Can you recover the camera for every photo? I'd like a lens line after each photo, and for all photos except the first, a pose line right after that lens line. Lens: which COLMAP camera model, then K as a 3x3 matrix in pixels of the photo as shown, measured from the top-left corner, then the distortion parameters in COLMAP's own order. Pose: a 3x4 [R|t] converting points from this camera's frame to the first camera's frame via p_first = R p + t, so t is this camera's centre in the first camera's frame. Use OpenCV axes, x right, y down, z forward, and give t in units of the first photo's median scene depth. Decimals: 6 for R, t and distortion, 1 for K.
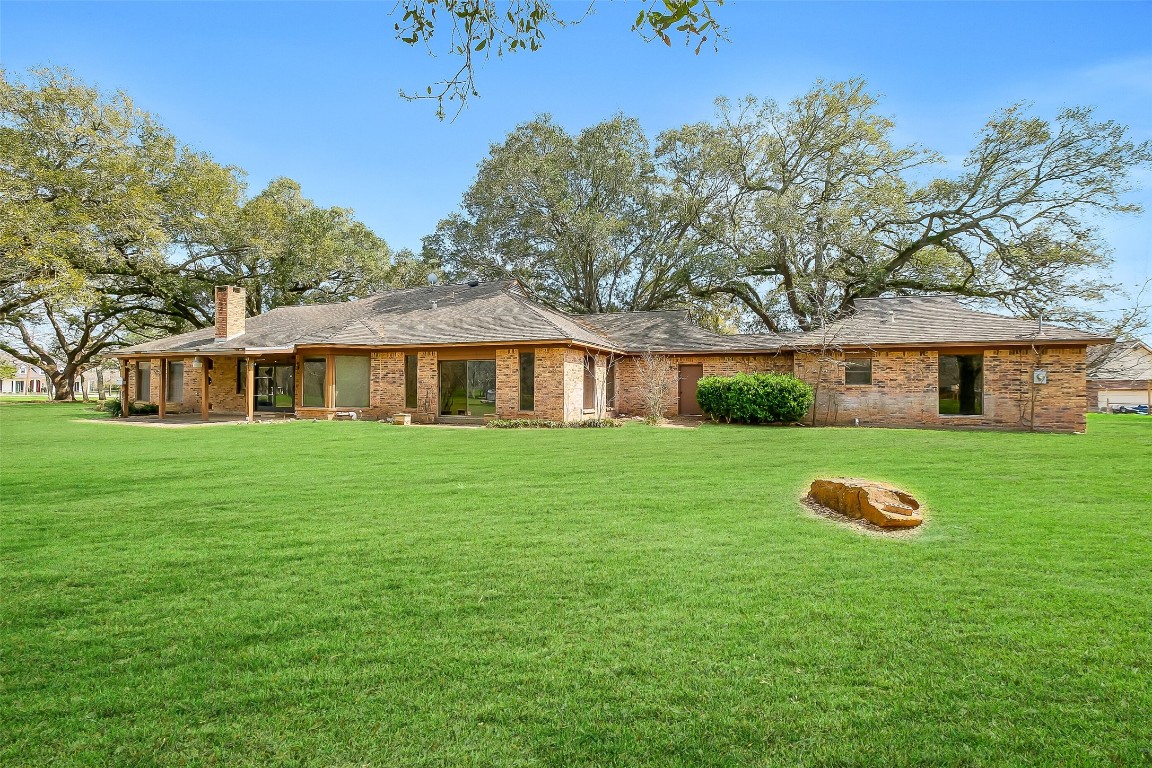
lens RADIAL K [[507.5, 0, 576.0], [0, 507.5, 384.0], [0, 0, 1]] dist [0.003057, 0.000271]
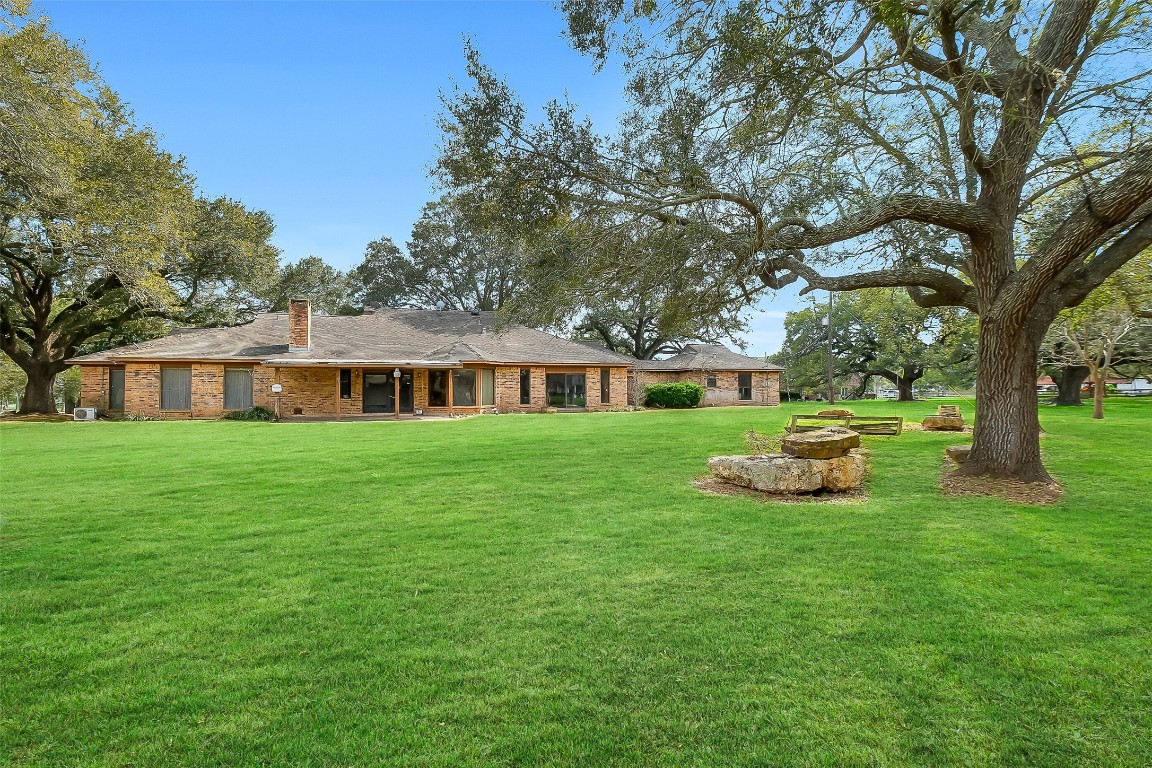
lens RADIAL K [[528.2, 0, 576.0], [0, 528.2, 384.0], [0, 0, 1]] dist [0.000592, 0.000040]
pose [[0.755704, -0.001709, 0.654911, -1.272327], [0.005696, 0.999976, -0.003963, -0.006924], [-0.654888, 0.006726, 0.755696, -0.292897]]
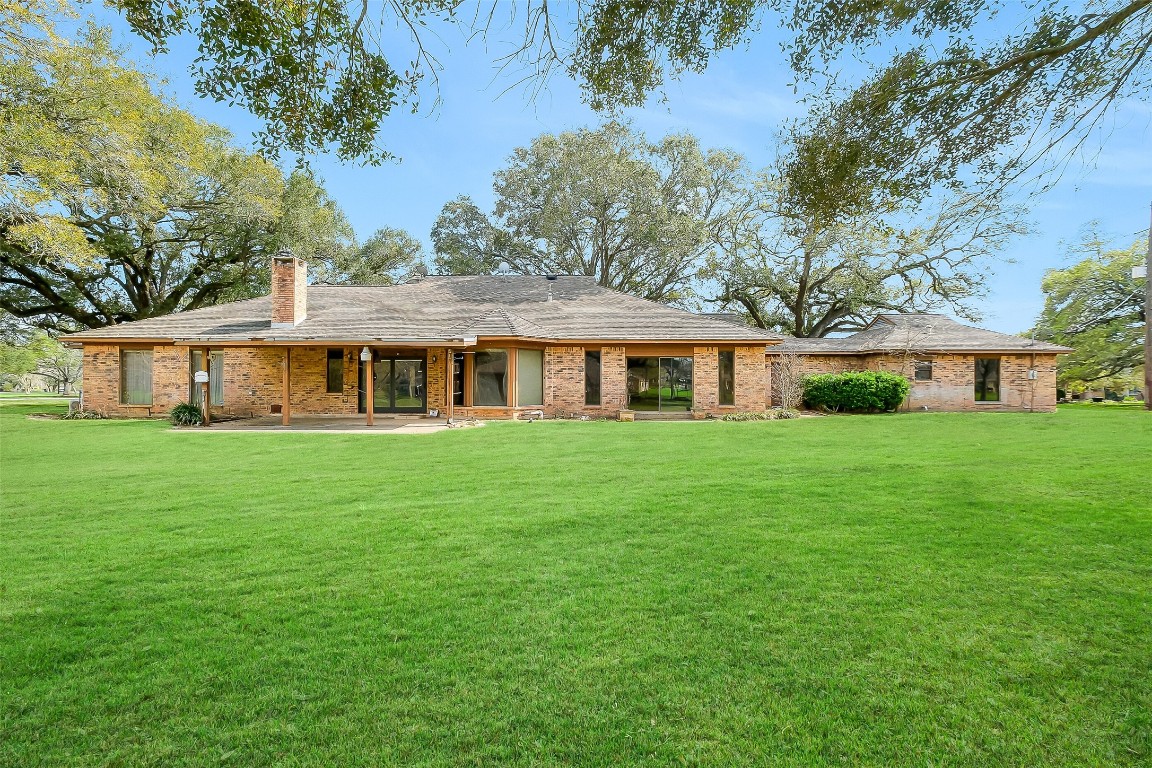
lens RADIAL K [[505.4, 0, 576.0], [0, 505.4, 384.0], [0, 0, 1]] dist [-0.000095, 0.000060]
pose [[0.926139, -0.004587, 0.377155, -0.738311], [0.000265, 0.999934, 0.011511, -0.003969], [-0.377183, -0.010561, 0.926079, 0.119965]]
